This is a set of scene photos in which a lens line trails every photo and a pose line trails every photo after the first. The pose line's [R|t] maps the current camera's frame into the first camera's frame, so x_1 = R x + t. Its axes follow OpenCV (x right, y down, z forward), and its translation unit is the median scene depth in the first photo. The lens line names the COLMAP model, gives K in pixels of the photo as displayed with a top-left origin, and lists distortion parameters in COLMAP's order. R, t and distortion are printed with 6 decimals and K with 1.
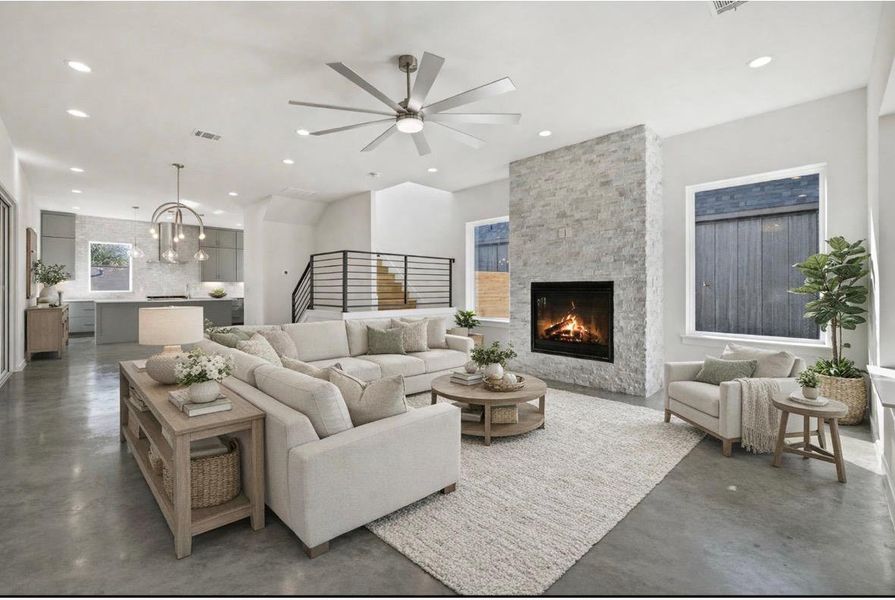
lens RADIAL K [[380.3, 0, 447.2], [0, 380.3, 288.2], [0, 0, 1]] dist [0.002157, 0.000169]
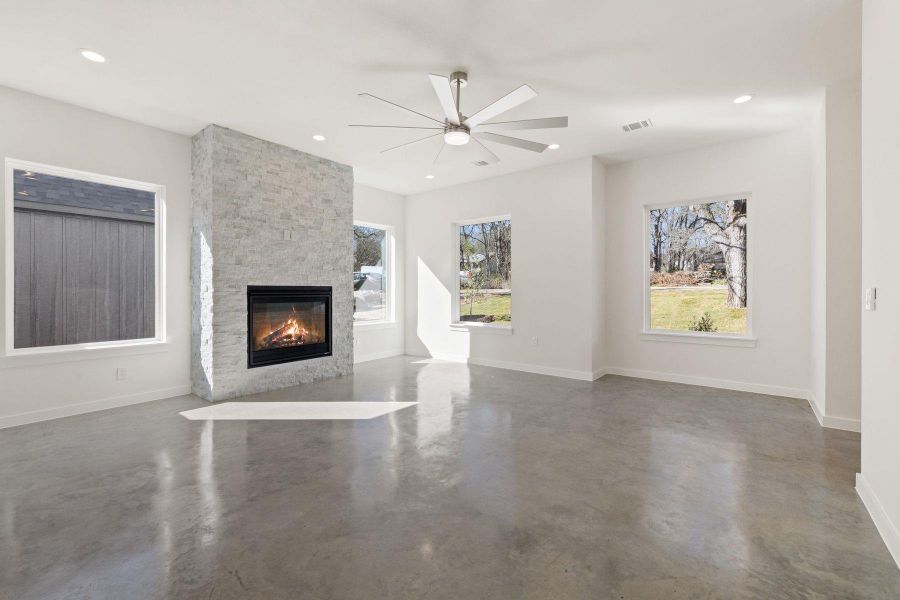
lens RADIAL K [[381.0, 0, 449.3], [0, 381.0, 294.0], [0, 0, 1]] dist [-0.001212, -0.000419]
pose [[-0.125937, -0.006056, 0.992020, -0.710173], [0.003476, 0.999973, 0.006546, -0.000537], [-0.992032, 0.004273, -0.125912, 0.713049]]
